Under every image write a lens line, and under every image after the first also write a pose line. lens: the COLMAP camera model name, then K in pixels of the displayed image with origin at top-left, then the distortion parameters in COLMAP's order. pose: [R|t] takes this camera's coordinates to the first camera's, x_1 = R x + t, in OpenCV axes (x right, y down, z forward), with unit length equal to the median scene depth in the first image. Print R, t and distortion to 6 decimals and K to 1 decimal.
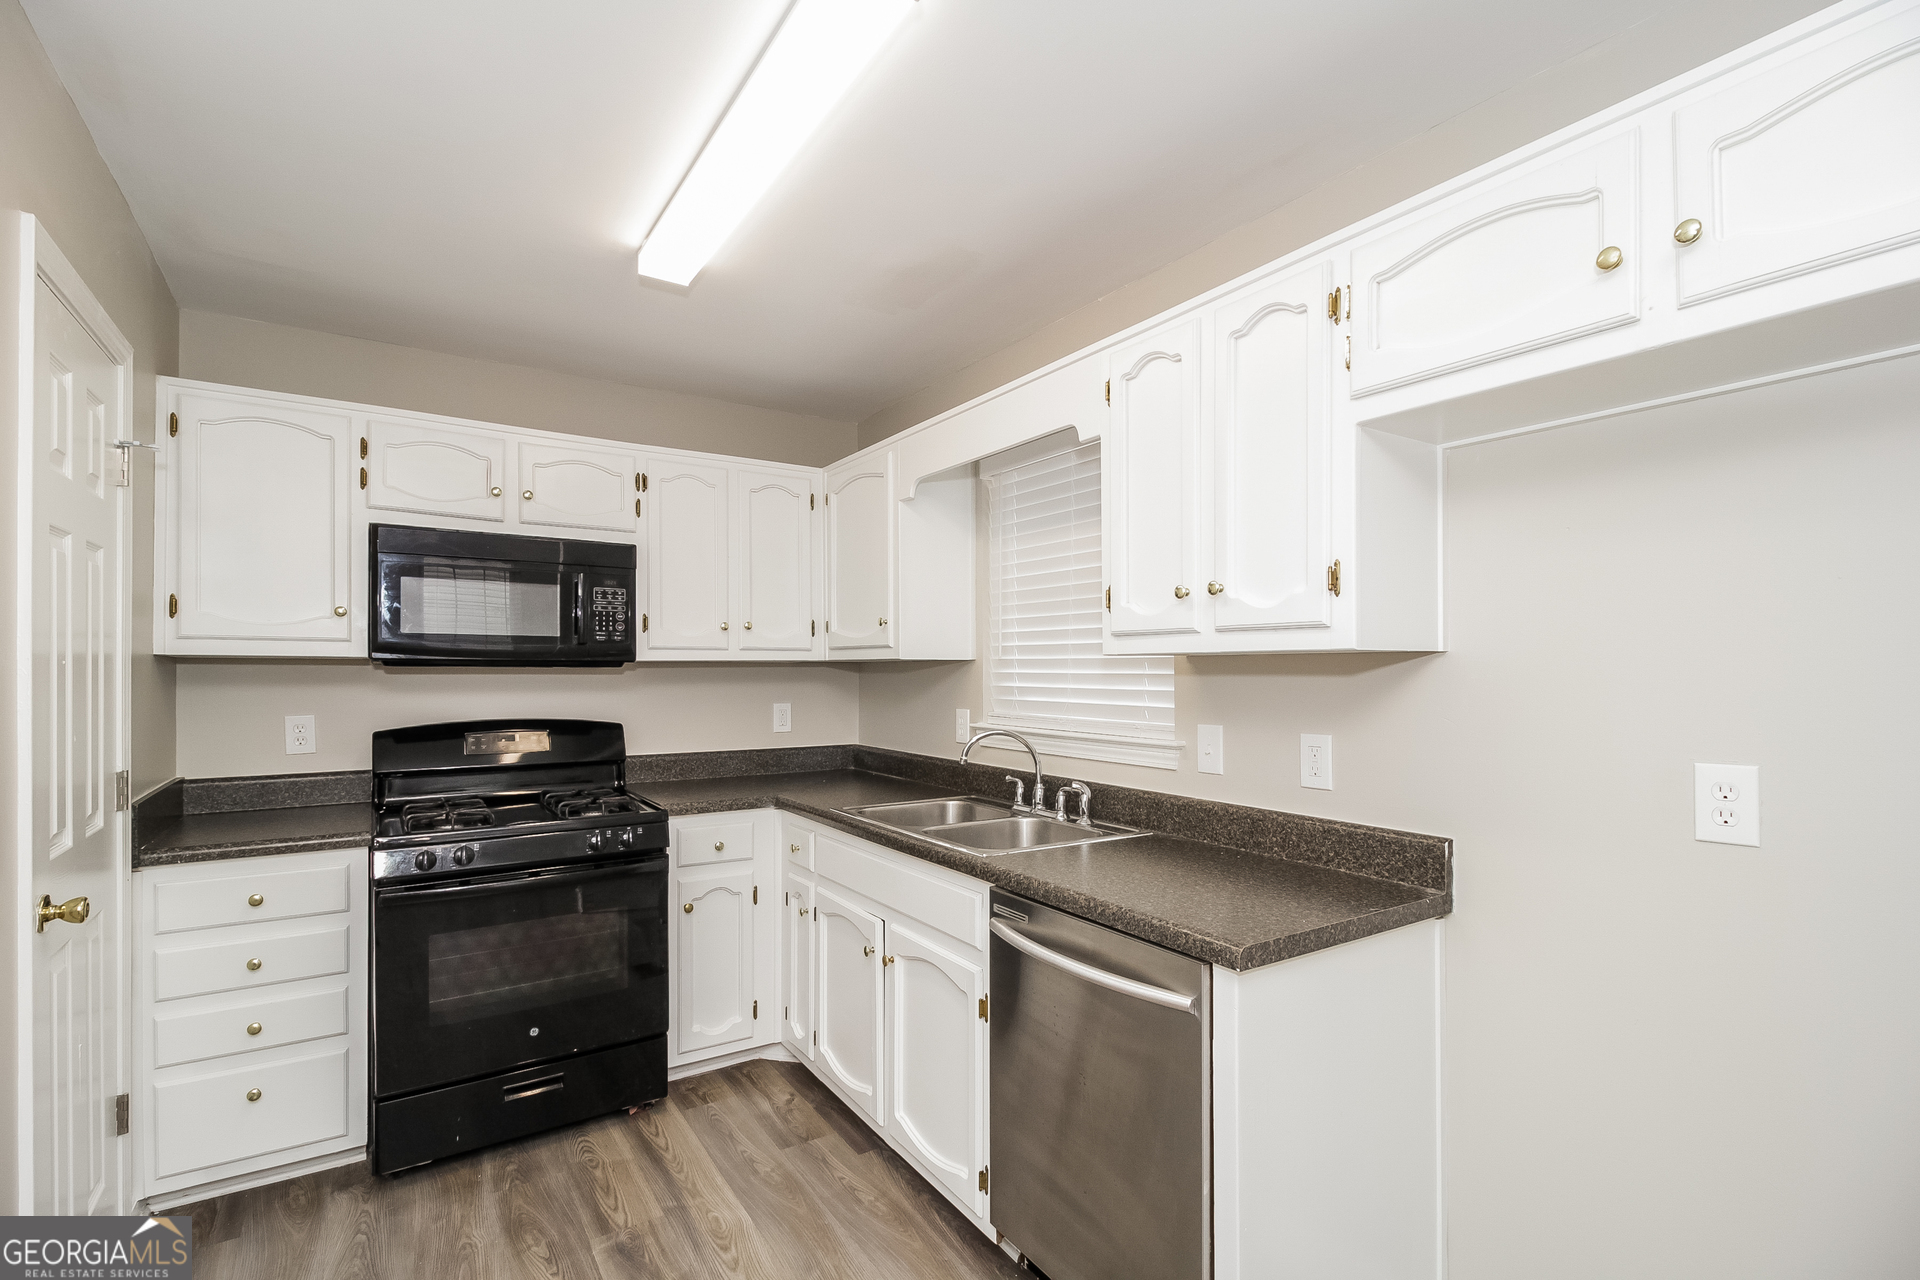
lens RADIAL K [[876.4, 0, 923.5], [0, 876.4, 672.5], [0, 0, 1]] dist [0.003666, -0.001964]
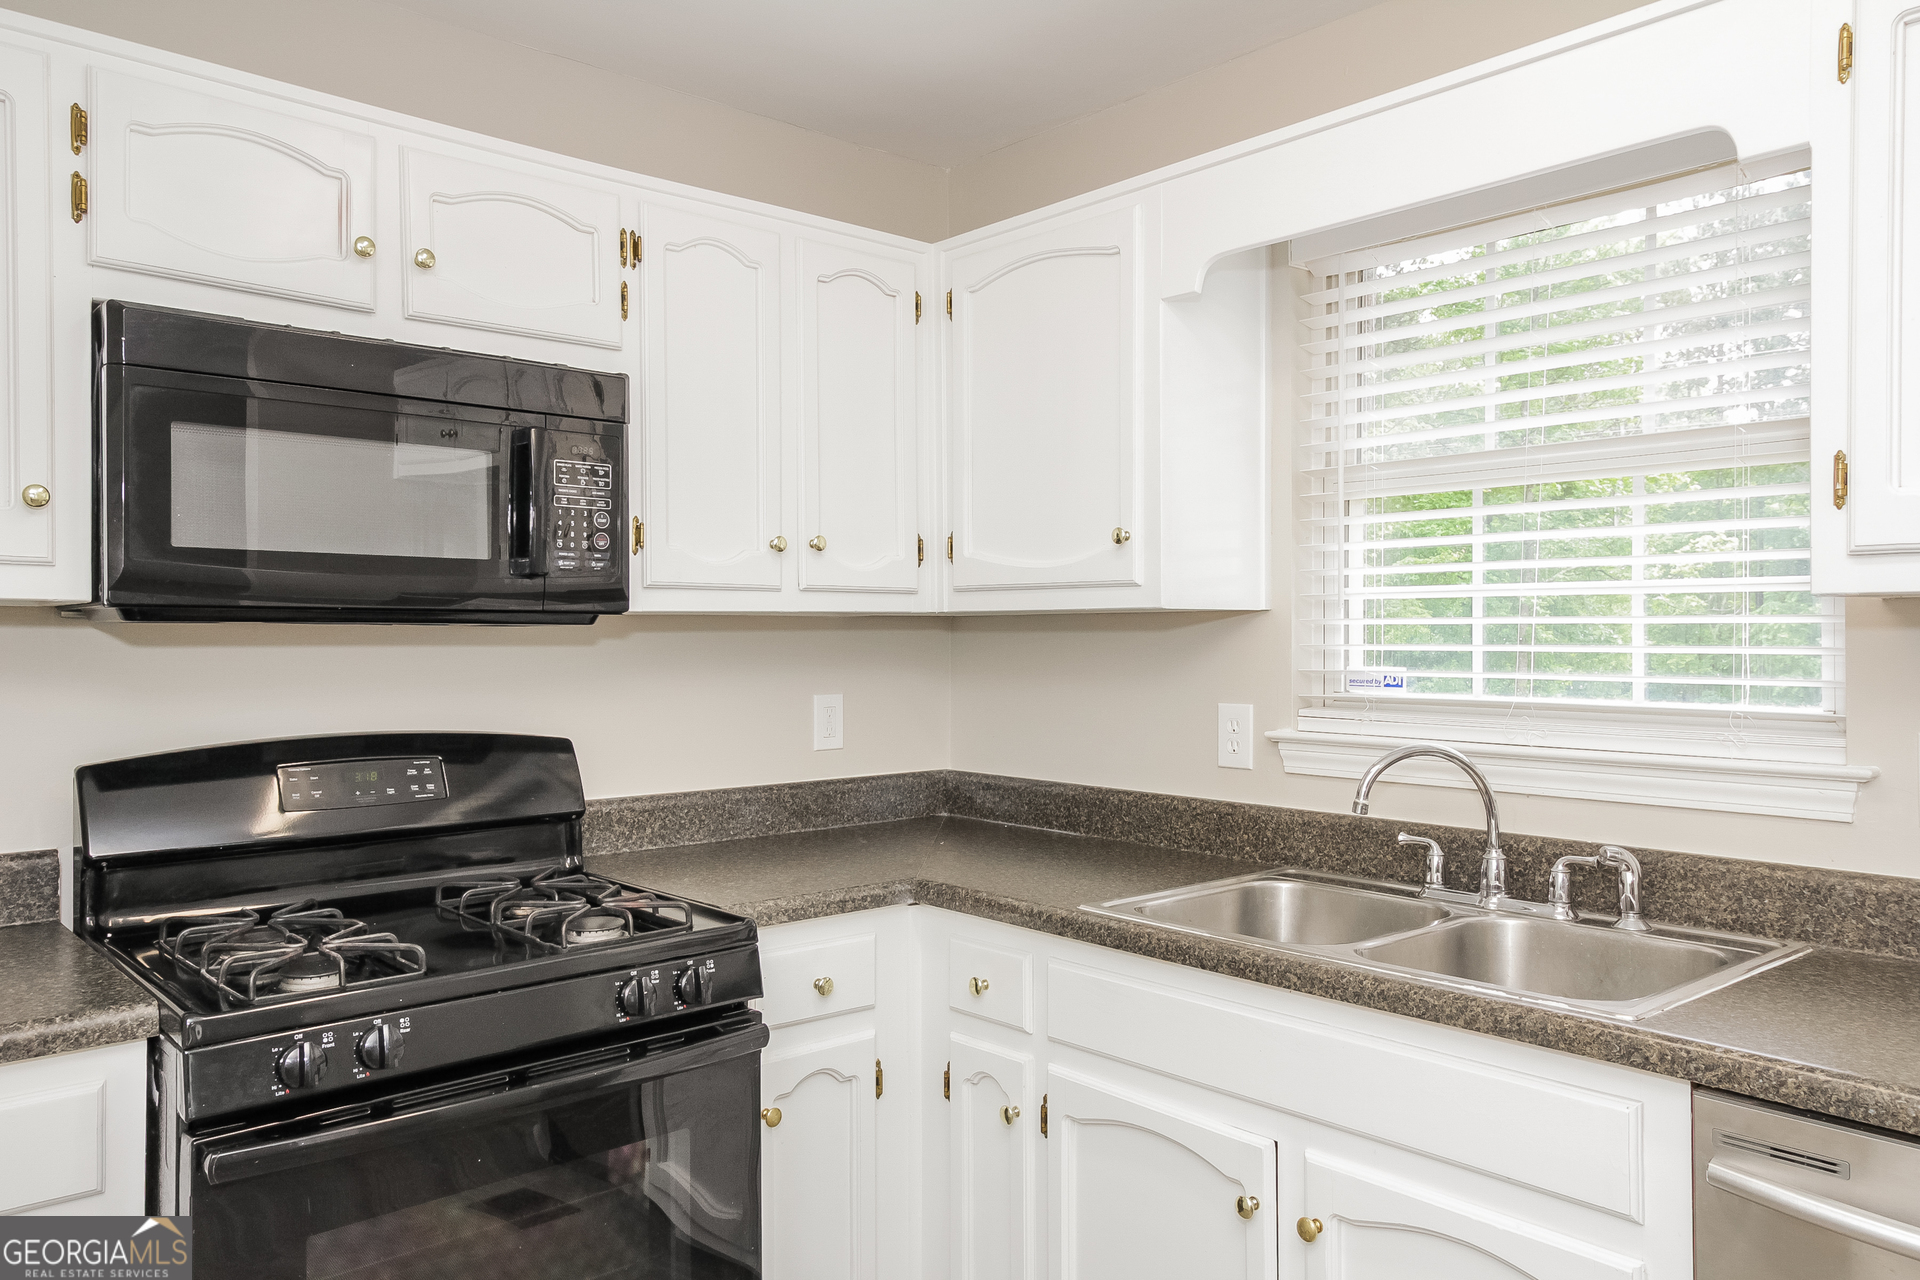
lens RADIAL K [[1425.3, 0, 958.2], [0, 1425.3, 637.9], [0, 0, 1]] dist [0.033699, 0.001826]
pose [[0.990234, -0.002200, 0.139400, -0.270907], [0.002210, 0.999998, 0.000083, 0.001897], [-0.139400, 0.000226, 0.990236, 0.192726]]
